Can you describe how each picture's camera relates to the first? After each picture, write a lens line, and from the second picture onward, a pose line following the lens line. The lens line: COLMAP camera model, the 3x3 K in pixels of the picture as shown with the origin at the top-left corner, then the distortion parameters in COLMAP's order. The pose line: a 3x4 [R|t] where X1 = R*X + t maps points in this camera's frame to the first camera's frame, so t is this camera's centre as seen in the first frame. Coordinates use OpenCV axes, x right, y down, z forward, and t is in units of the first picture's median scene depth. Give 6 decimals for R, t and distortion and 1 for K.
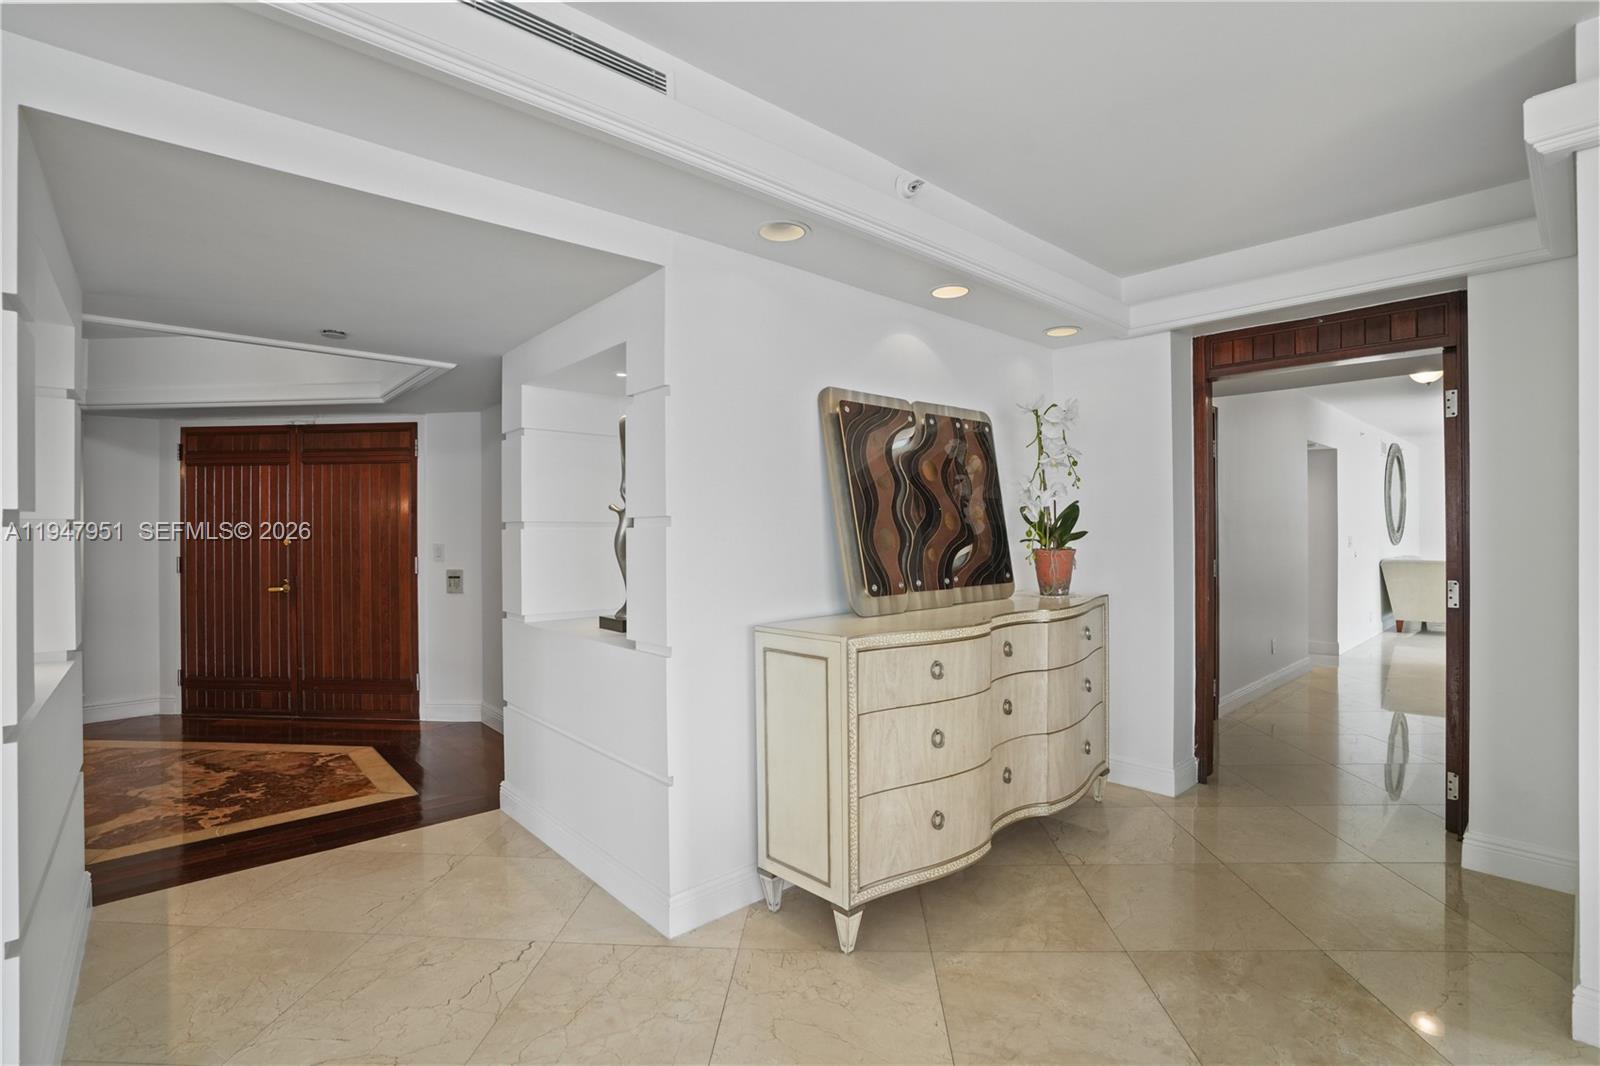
lens RADIAL K [[738.2, 0, 804.1], [0, 738.2, 534.3], [0, 0, 1]] dist [-0.071656, 0.028778]
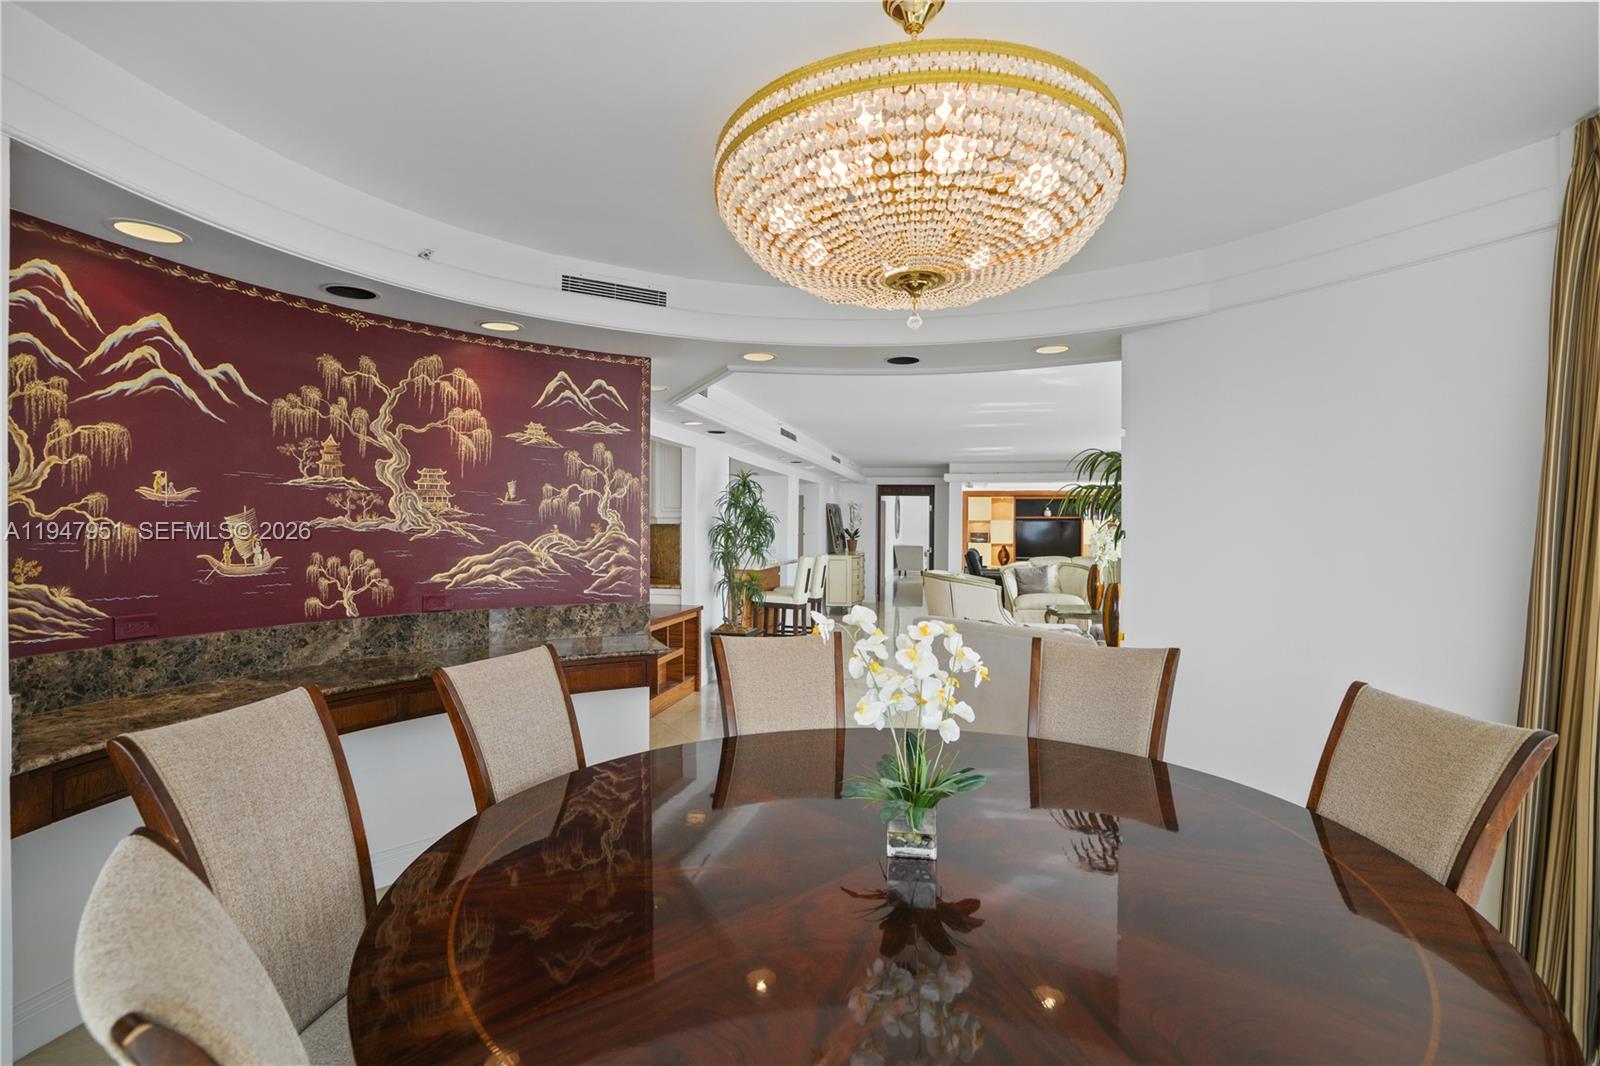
lens RADIAL K [[738.2, 0, 804.1], [0, 738.2, 534.3], [0, 0, 1]] dist [-0.071656, 0.028778]
pose [[0.807635, 0.005831, 0.589654, -2.351532], [-0.010636, 0.999932, 0.004681, -0.028064], [-0.589587, -0.010052, 0.807643, -2.171539]]
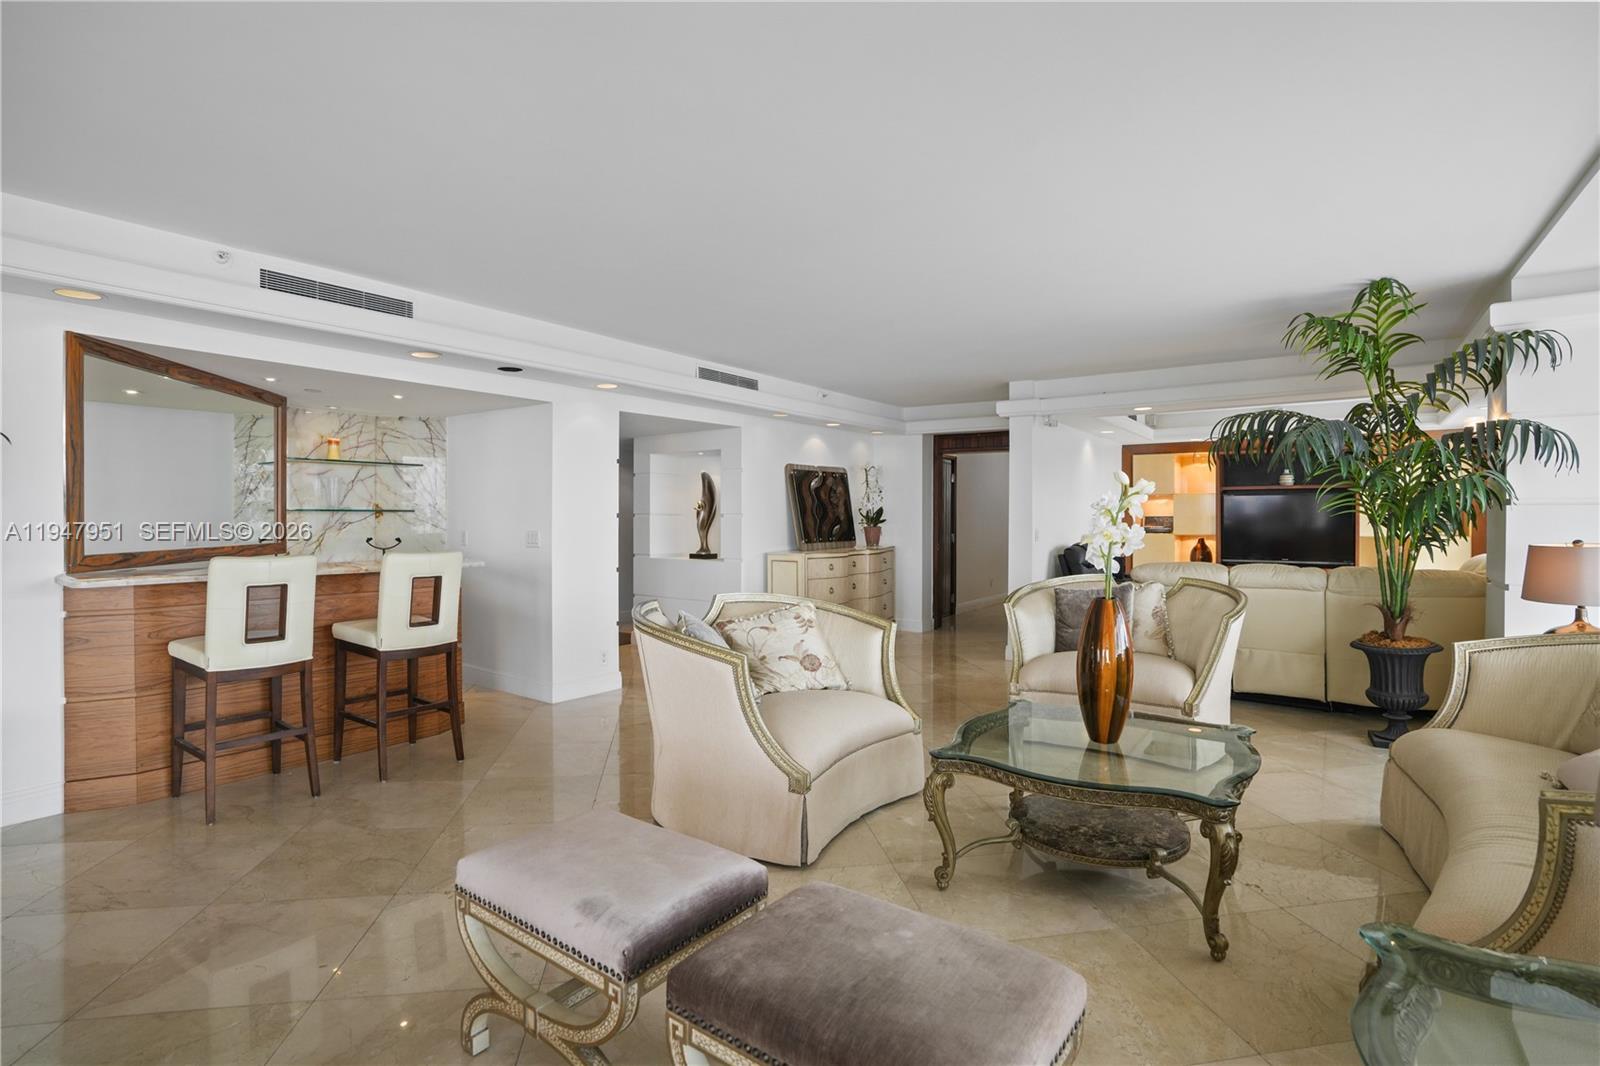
lens RADIAL K [[738.2, 0, 804.1], [0, 738.2, 534.3], [0, 0, 1]] dist [-0.071656, 0.028778]
pose [[0.977018, 0.003177, 0.213132, -0.402910], [-0.008273, 0.999701, 0.023023, -0.008972], [-0.212996, -0.024257, 0.976752, -1.347681]]
